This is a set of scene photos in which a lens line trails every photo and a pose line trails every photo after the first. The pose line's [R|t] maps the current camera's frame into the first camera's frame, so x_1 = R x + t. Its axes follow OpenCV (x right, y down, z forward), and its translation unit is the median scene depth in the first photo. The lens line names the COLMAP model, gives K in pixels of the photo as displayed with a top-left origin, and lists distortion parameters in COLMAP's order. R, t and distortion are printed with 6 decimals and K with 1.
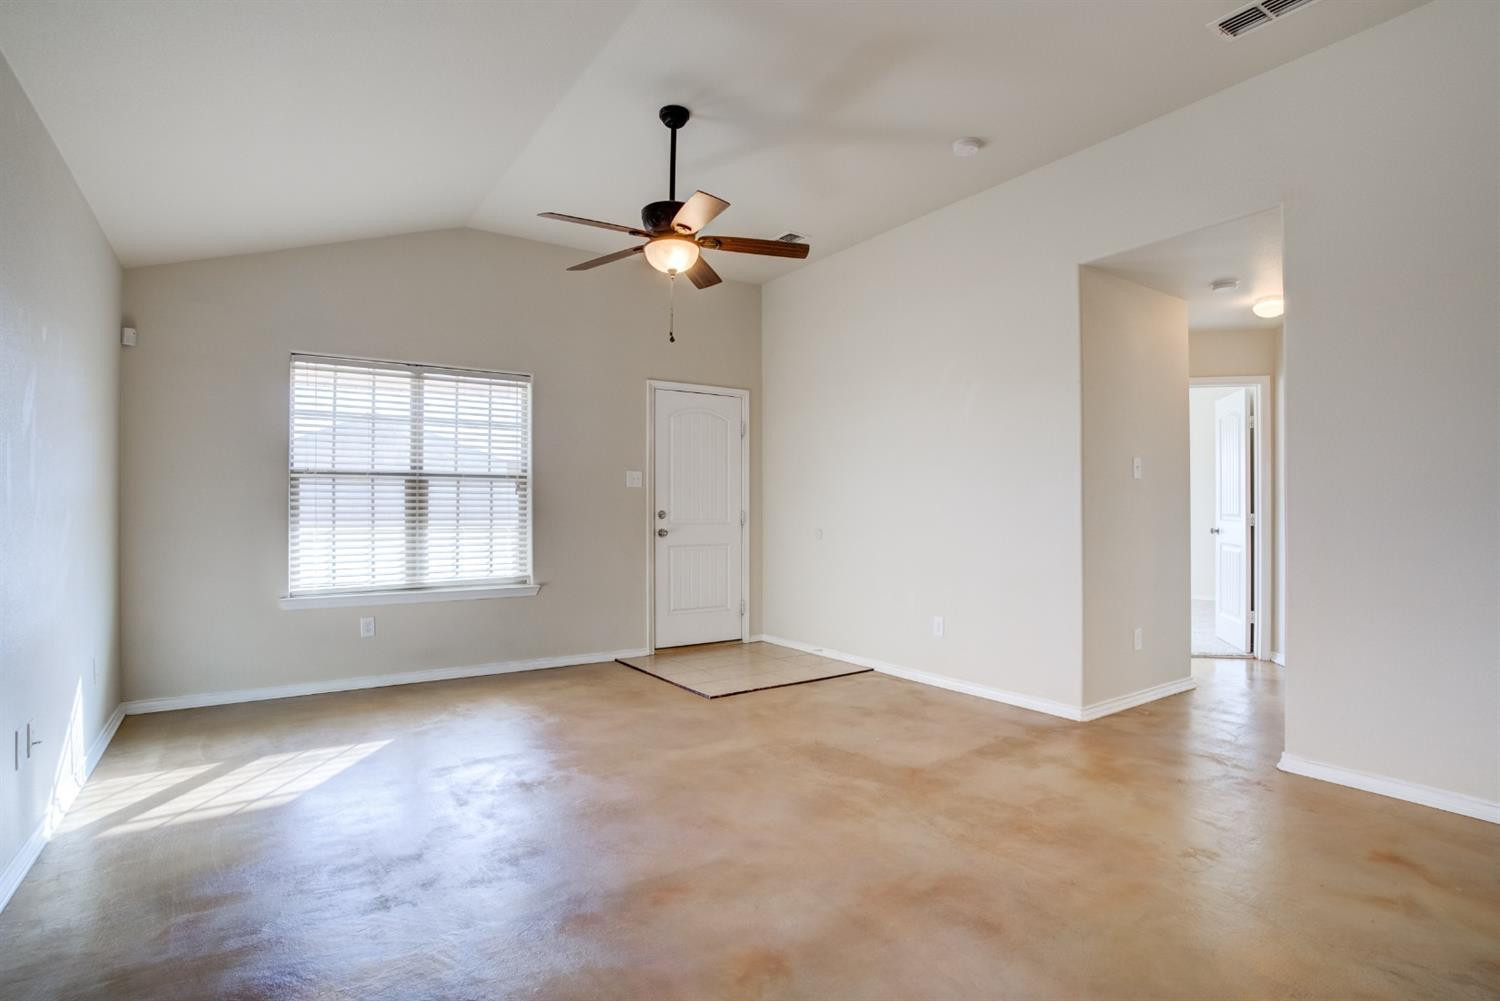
lens RADIAL K [[752.2, 0, 743.4], [0, 752.2, 500.0], [0, 0, 1]] dist [-0.077132, 0.036992]
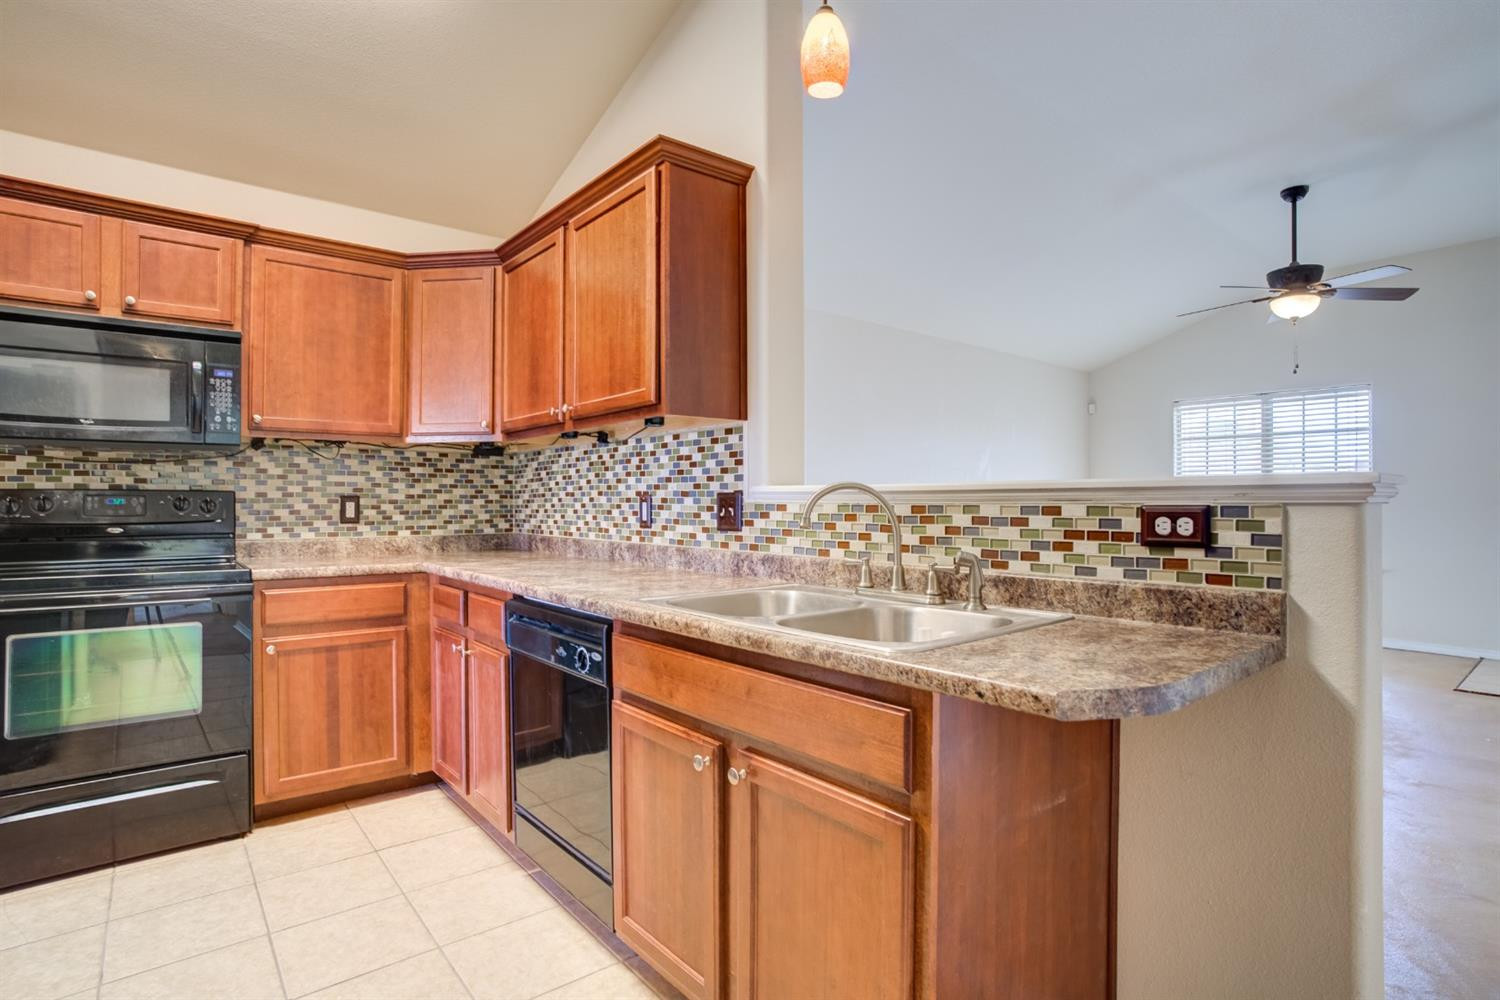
lens RADIAL K [[778.5, 0, 750.4], [0, 778.5, 495.8], [0, 0, 1]] dist [-0.082185, 0.045363]
pose [[0.083623, -0.007131, -0.996472, 0.813092], [0.012756, 0.999900, -0.006085, -0.003201], [0.996416, -0.012202, 0.083706, -0.031323]]
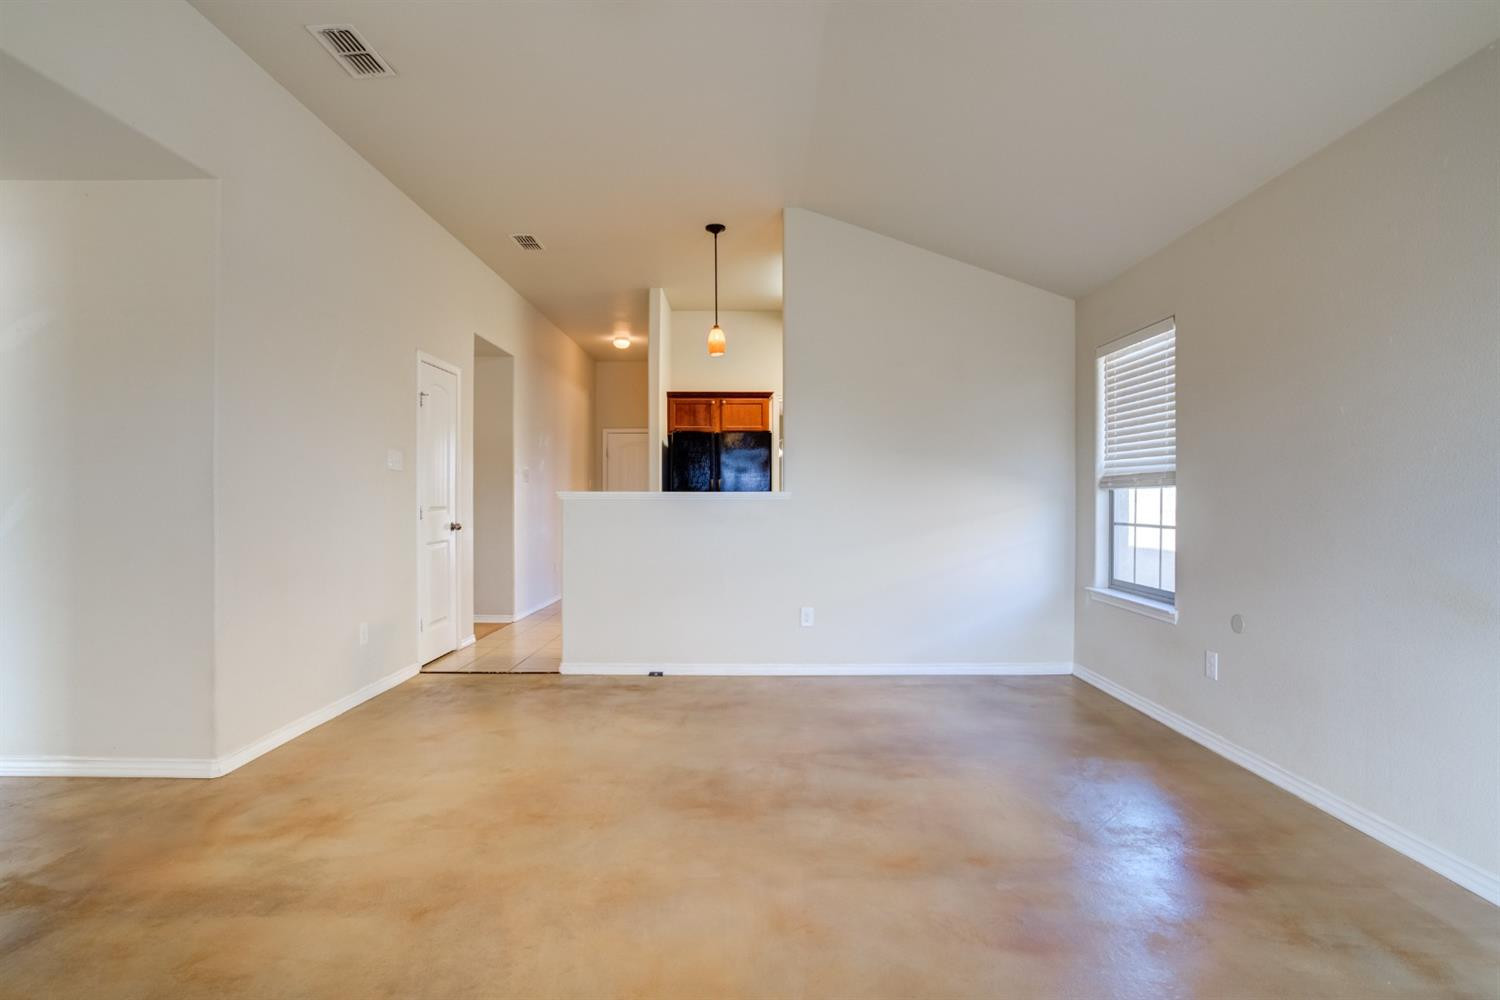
lens RADIAL K [[758.0, 0, 750.0], [0, 758.0, 500.0], [0, 0, 1]] dist [-0.085787, 0.045765]
pose [[-0.829147, 0.001263, 0.559030, -0.233501], [-0.005520, 0.999930, -0.010447, 0.010703], [-0.559004, -0.011748, -0.829082, 0.901088]]
